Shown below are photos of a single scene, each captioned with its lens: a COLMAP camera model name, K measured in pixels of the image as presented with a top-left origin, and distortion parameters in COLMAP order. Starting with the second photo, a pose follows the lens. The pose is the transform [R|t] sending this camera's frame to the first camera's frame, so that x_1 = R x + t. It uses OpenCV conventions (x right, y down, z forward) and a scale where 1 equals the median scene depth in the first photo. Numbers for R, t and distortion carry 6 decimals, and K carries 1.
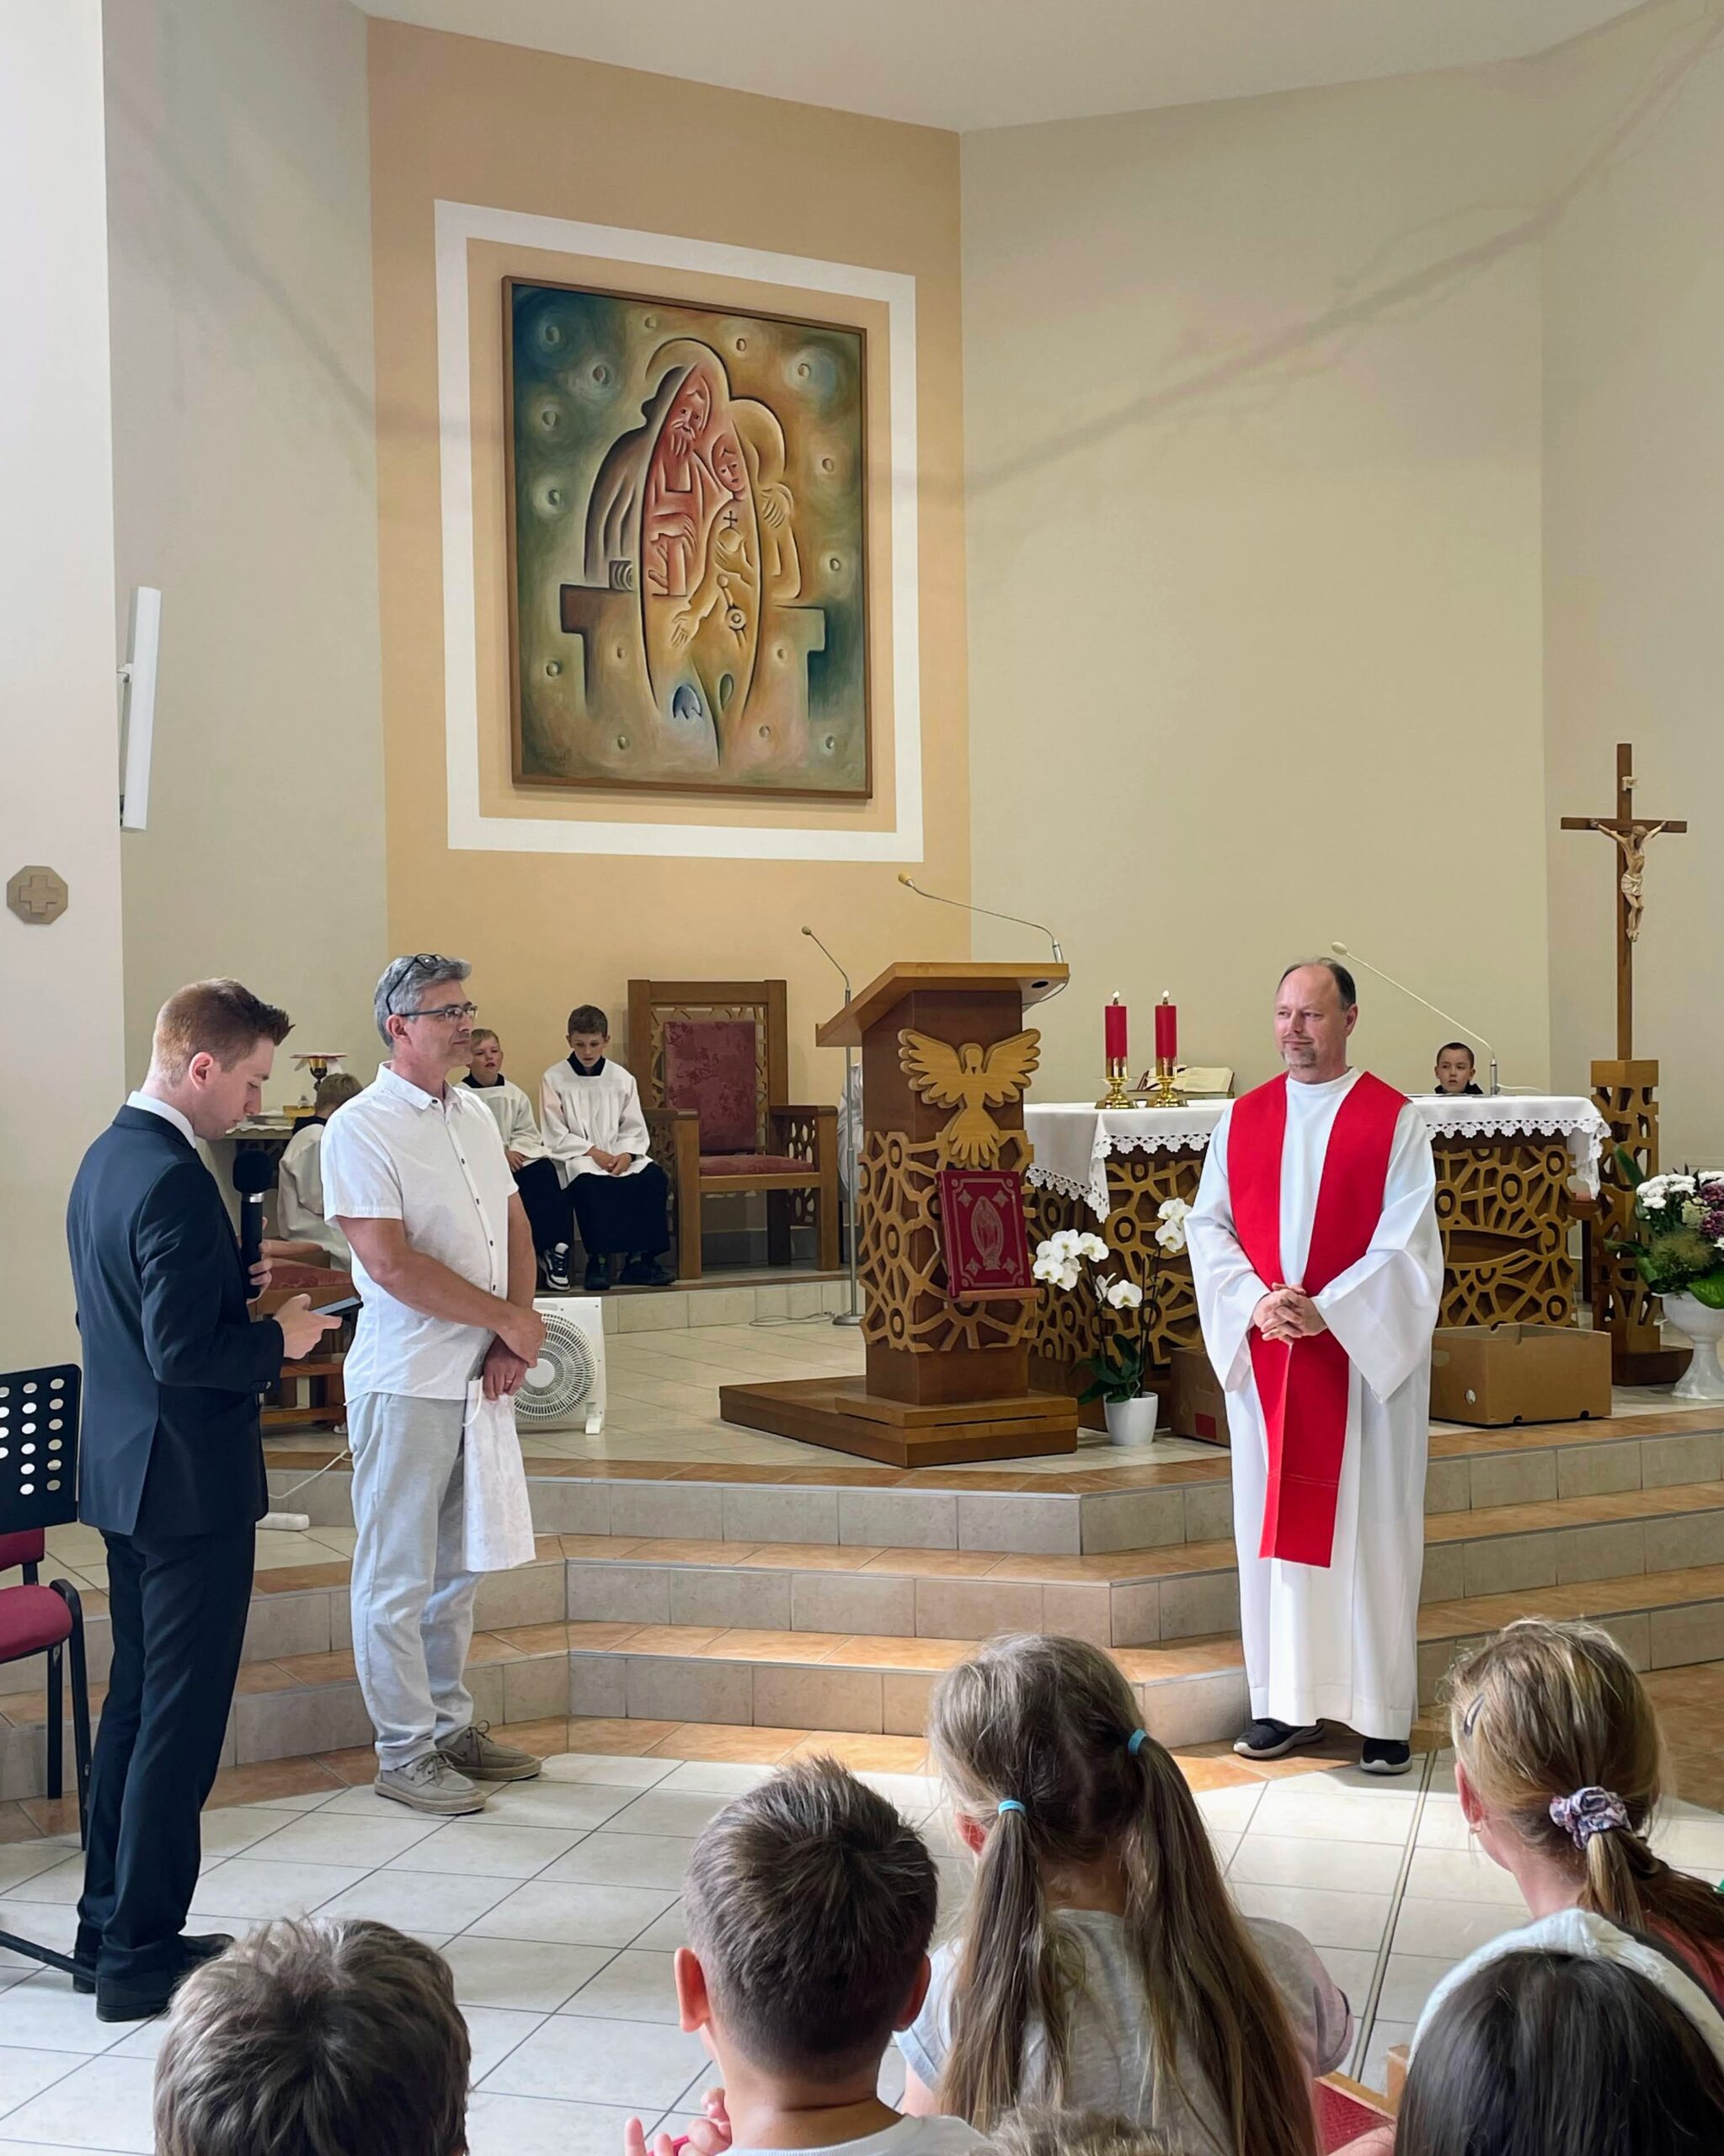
lens RADIAL K [[2530.7, 0, 862.0], [0, 2530.7, 1078.0], [0, 0, 1]] dist [0.167226, -0.474191]
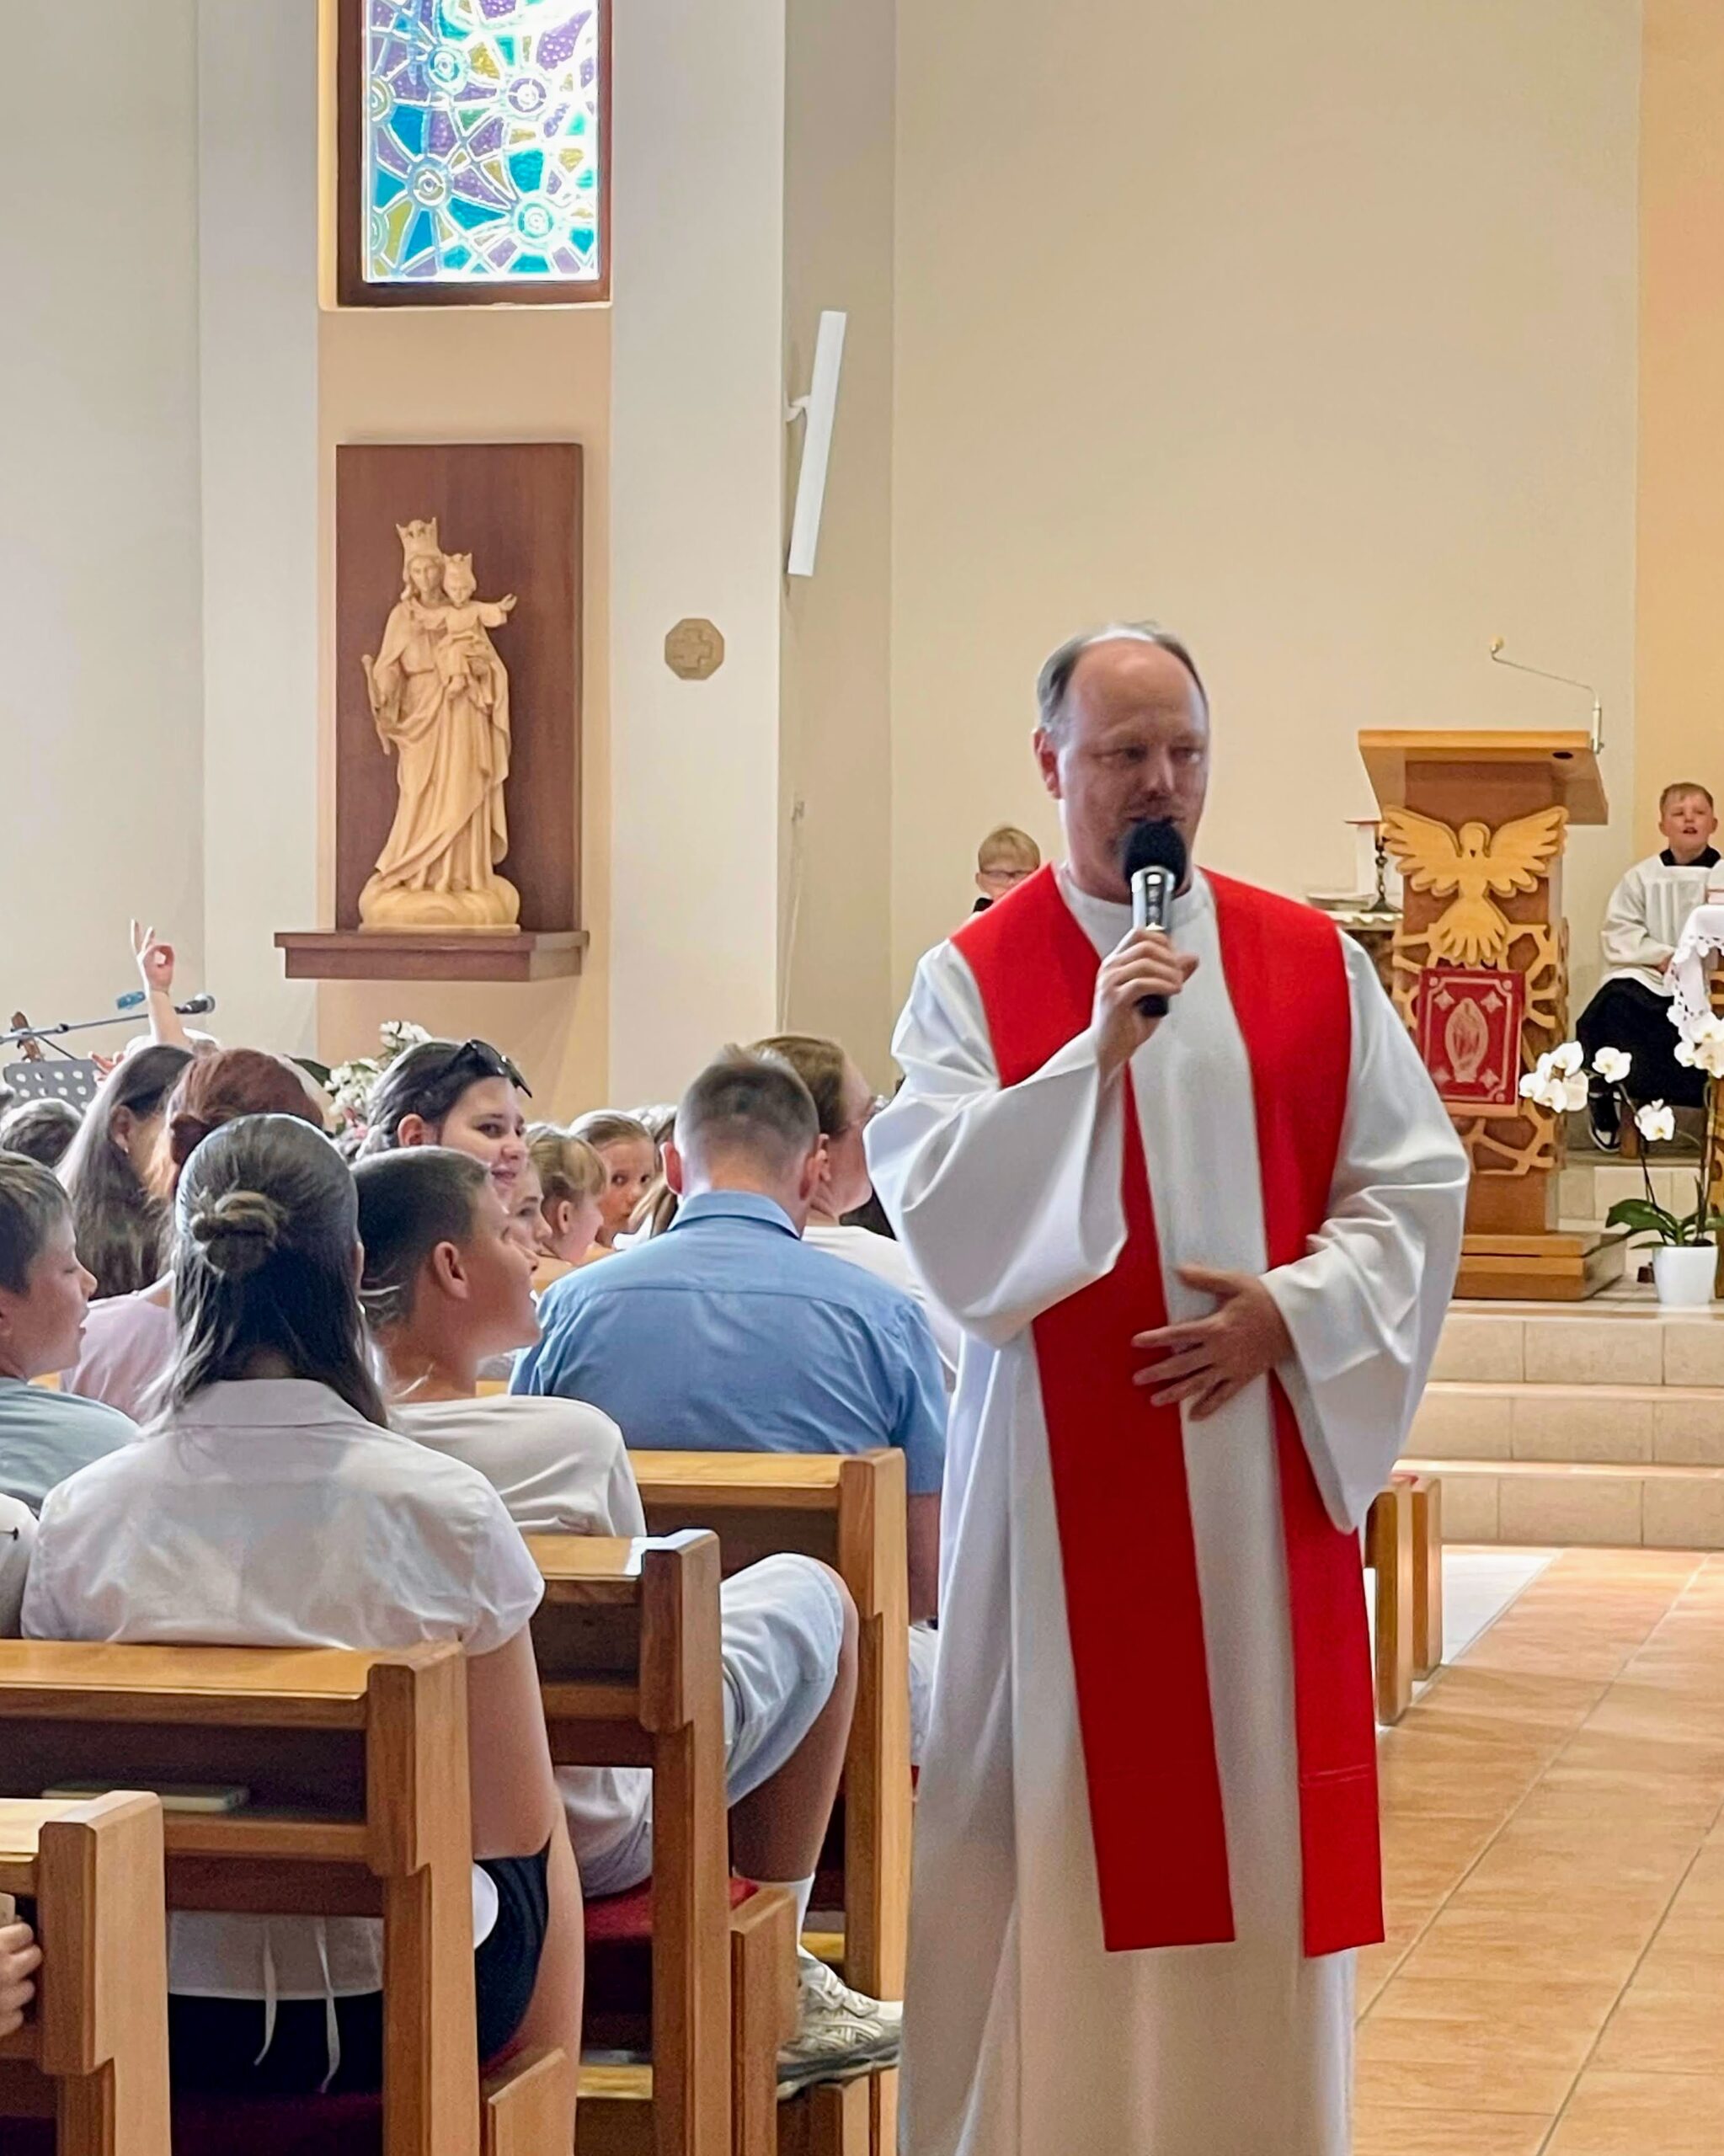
lens RADIAL K [[6929.1, 0, 862.0], [0, 6929.1, 1078.0], [0, 0, 1]] dist [0.149481, -1.859820]
pose [[0.764692, 0.043048, -0.642956, 1.165565], [-0.022001, 0.998929, 0.040714, -0.015153], [0.644020, -0.016989, 0.764820, -0.786785]]
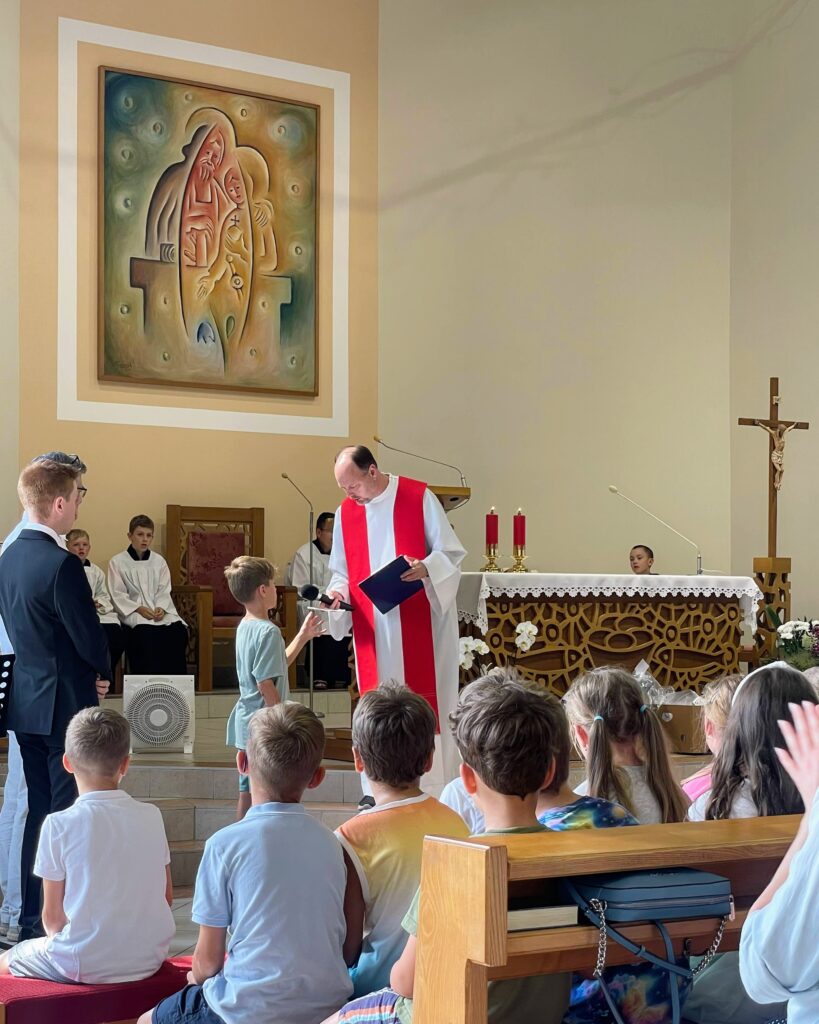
lens RADIAL K [[1893.5, 0, 403.8], [0, 1893.5, 554.1], [0, 0, 1]] dist [0.120055, 0.078850]
pose [[0.995402, 0.022980, 0.092990, -0.074013], [-0.020010, 0.999263, -0.032743, 0.038586], [-0.093674, 0.030731, 0.995129, -0.272027]]
